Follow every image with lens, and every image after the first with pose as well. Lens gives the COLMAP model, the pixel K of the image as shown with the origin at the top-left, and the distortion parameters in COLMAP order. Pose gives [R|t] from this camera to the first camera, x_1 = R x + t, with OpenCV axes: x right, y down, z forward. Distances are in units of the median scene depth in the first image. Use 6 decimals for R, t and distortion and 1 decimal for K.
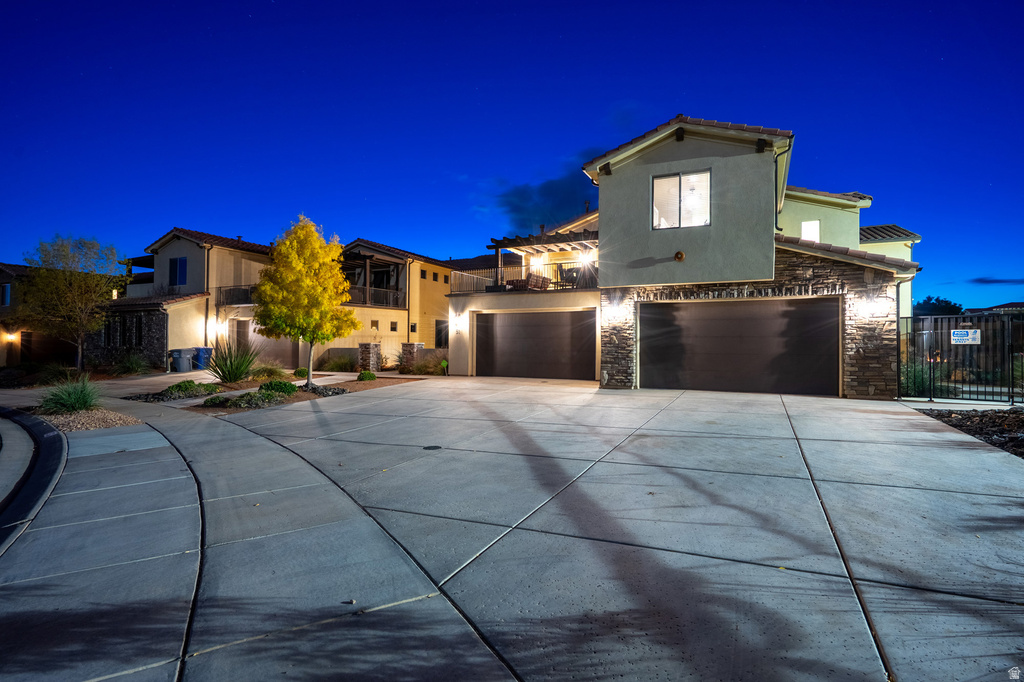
lens RADIAL K [[503.4, 0, 503.9], [0, 503.4, 334.5], [0, 0, 1]] dist [0.003438, 0.000180]
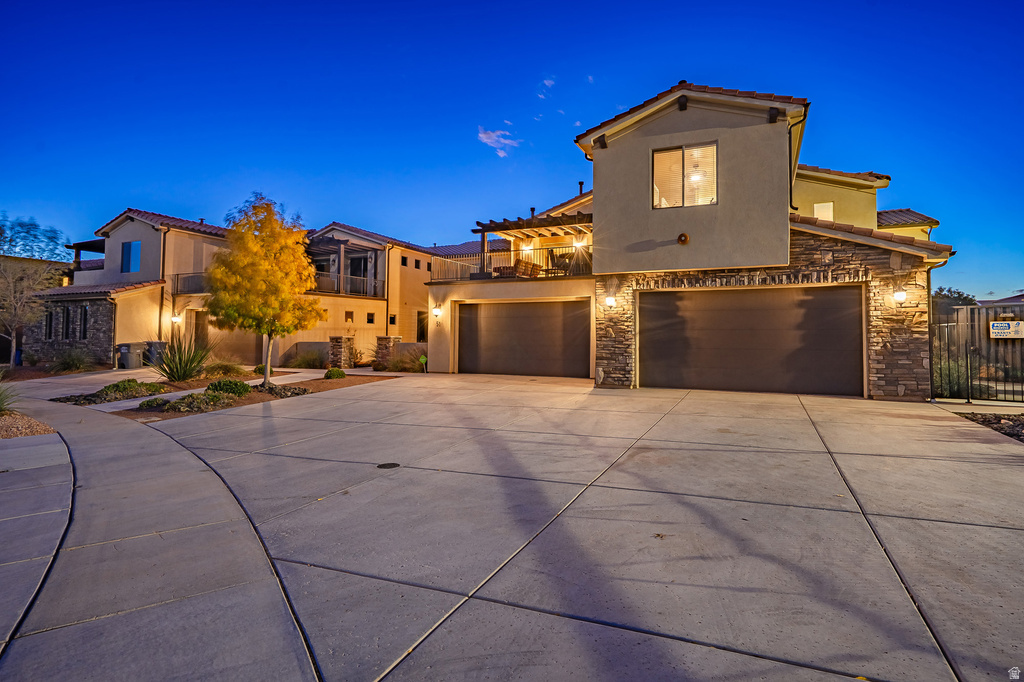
lens RADIAL K [[524.7, 0, 510.4], [0, 524.7, 314.8], [0, 0, 1]] dist [0.001543, 0.000870]
pose [[0.999656, 0.000954, 0.026211, 0.019349], [-0.000340, 0.999726, -0.023418, 0.000386], [-0.026226, 0.023401, 0.999382, 0.083560]]
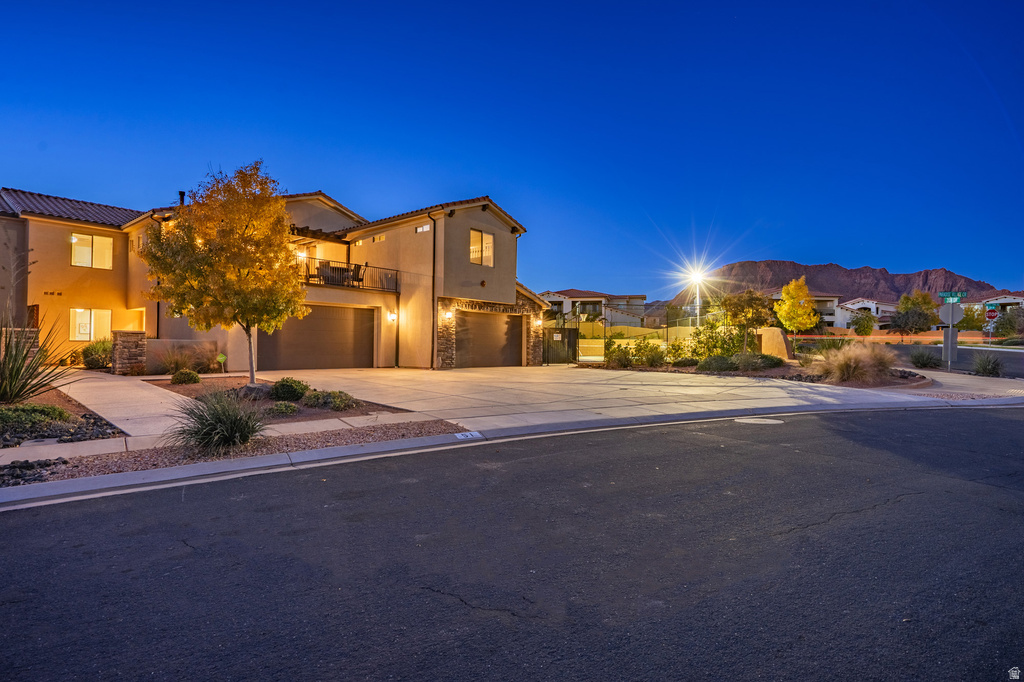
lens RADIAL K [[522.2, 0, 514.3], [0, 522.2, 340.6], [0, 0, 1]] dist [0.001522, 0.000576]
pose [[0.239138, 0.007596, 0.970956, -1.202269], [-0.029803, 0.999556, -0.000479, 0.022834], [-0.970528, -0.028823, 0.239258, 0.489017]]
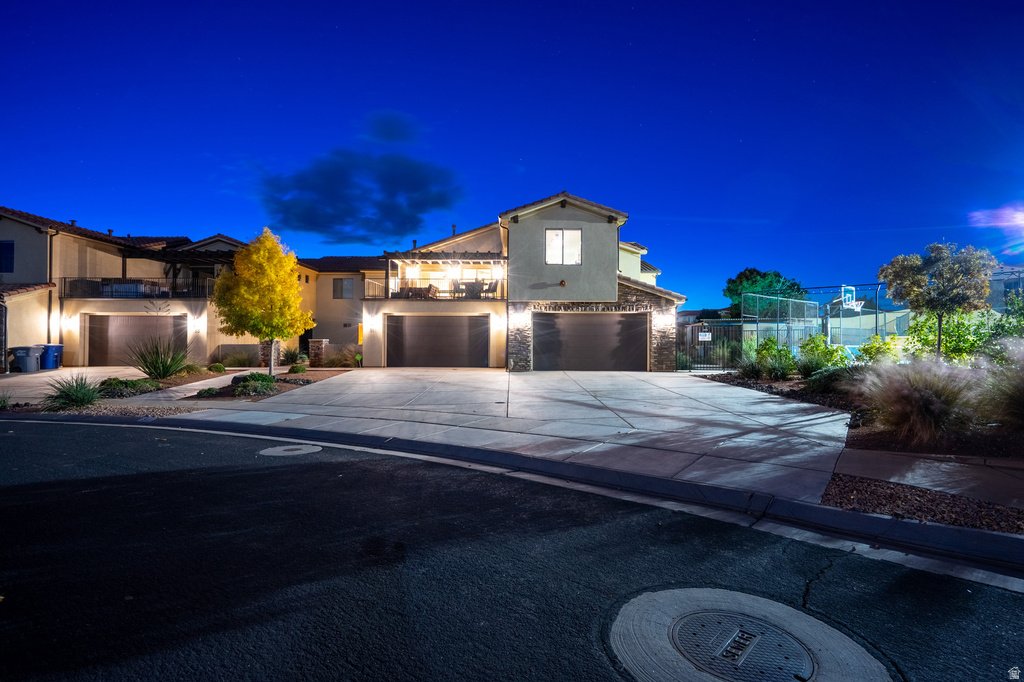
lens RADIAL K [[485.0, 0, 505.8], [0, 485.0, 333.5], [0, 0, 1]] dist [-0.000861, 0.000226]
pose [[0.900851, 0.004565, 0.434105, -0.436144], [-0.007506, 0.999959, 0.005060, -0.008460], [-0.434064, -0.007817, 0.900848, -0.248367]]
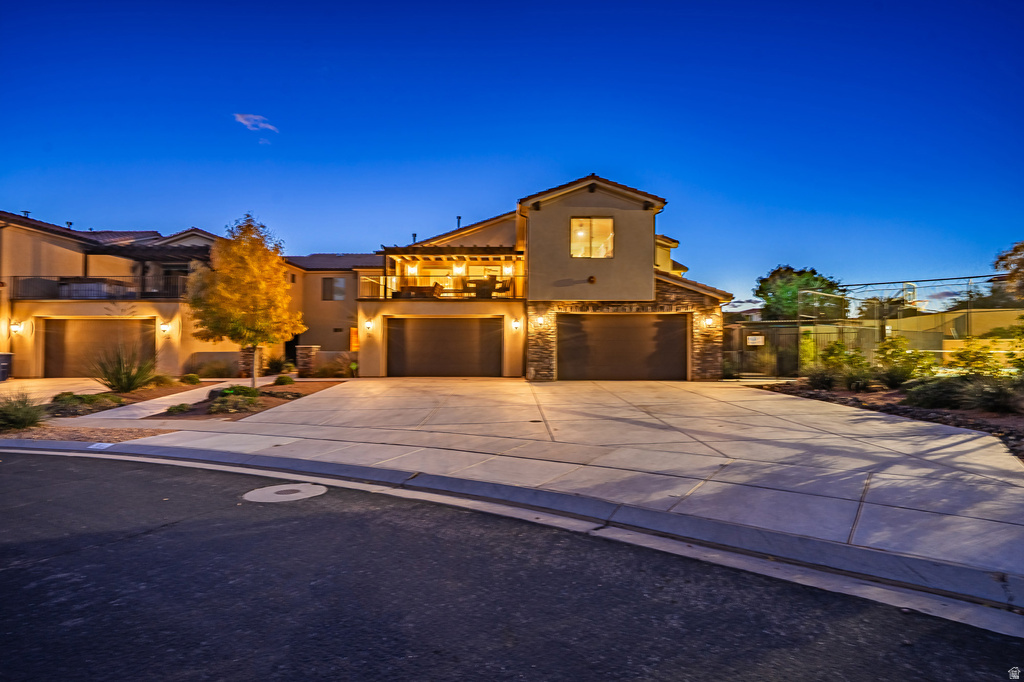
lens RADIAL K [[517.7, 0, 505.3], [0, 517.7, 338.1], [0, 0, 1]] dist [-0.000178, 0.000115]
pose [[0.898636, 0.001712, 0.438693, -0.441800], [-0.003267, 0.999991, 0.002790, -0.004257], [-0.438684, -0.003941, 0.898633, -0.122954]]
